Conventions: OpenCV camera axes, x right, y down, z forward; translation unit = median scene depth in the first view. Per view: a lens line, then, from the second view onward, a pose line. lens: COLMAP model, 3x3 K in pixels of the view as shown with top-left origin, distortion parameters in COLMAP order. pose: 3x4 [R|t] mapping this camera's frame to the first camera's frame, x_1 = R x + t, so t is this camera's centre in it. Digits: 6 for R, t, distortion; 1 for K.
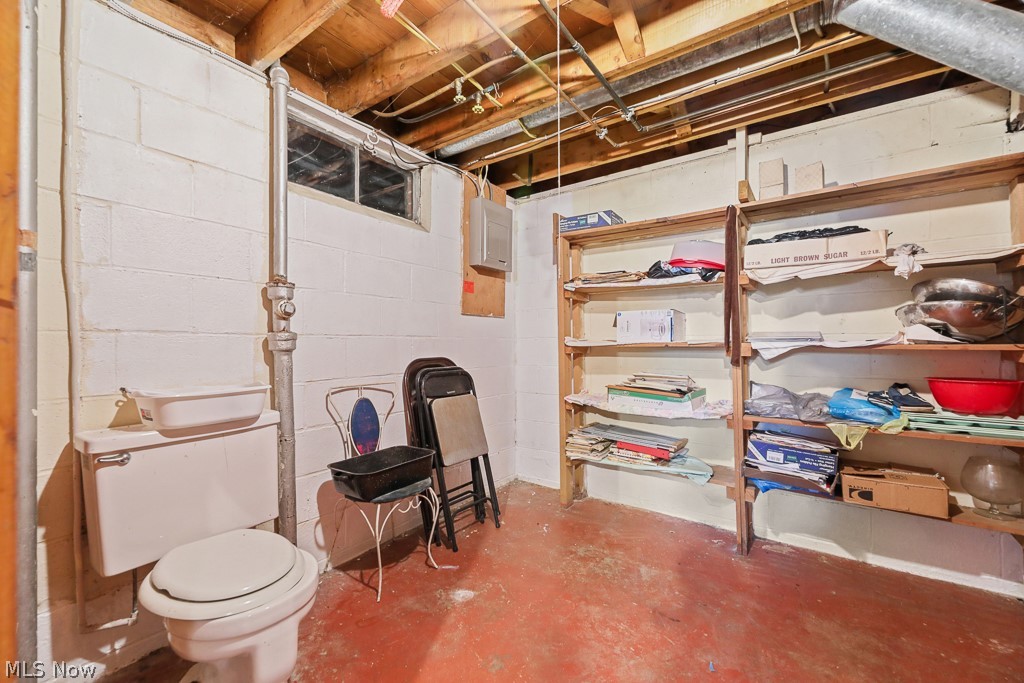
lens RADIAL K [[422.9, 0, 515.0], [0, 422.9, 342.5], [0, 0, 1]] dist [0.011995, -0.003564]
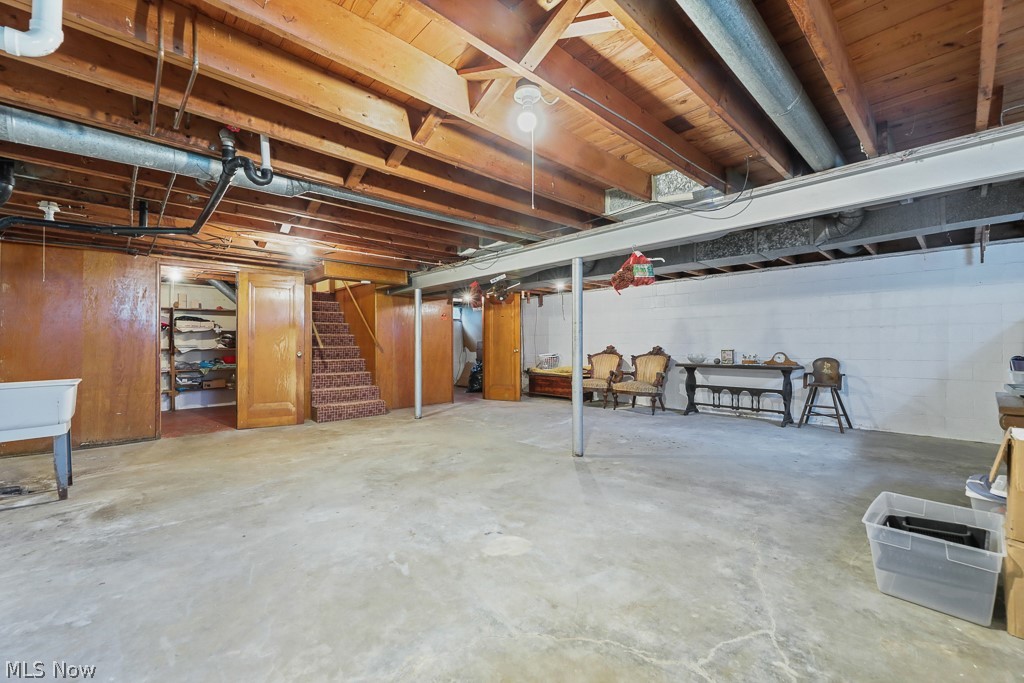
lens RADIAL K [[422.9, 0, 510.1], [0, 422.9, 343.8], [0, 0, 1]] dist [0.011995, -0.003564]
pose [[0.216456, 0.007108, 0.976267, -2.086597], [0.000028, 0.999973, -0.007287, -0.011006], [-0.976292, 0.001604, 0.216450, -2.226959]]
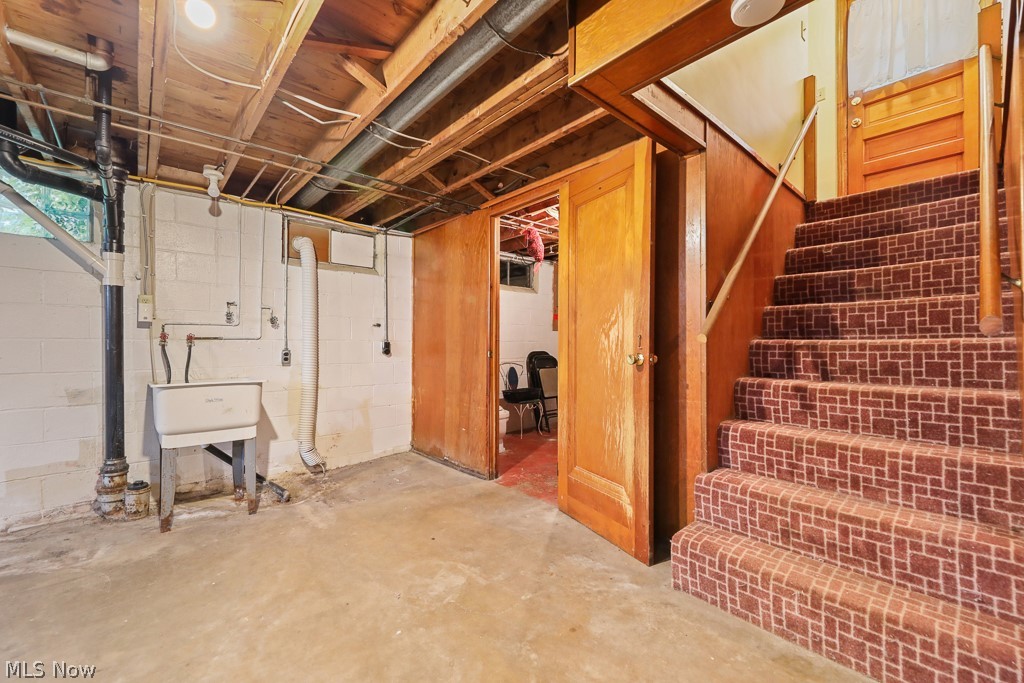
lens RADIAL K [[422.9, 0, 512.8], [0, 422.9, 343.6], [0, 0, 1]] dist [0.011995, -0.003564]
pose [[0.973029, 0.003977, -0.230647, 0.201981], [-0.004713, 0.999985, -0.002639, 0.002428], [0.230633, 0.003654, 0.973034, -1.316185]]
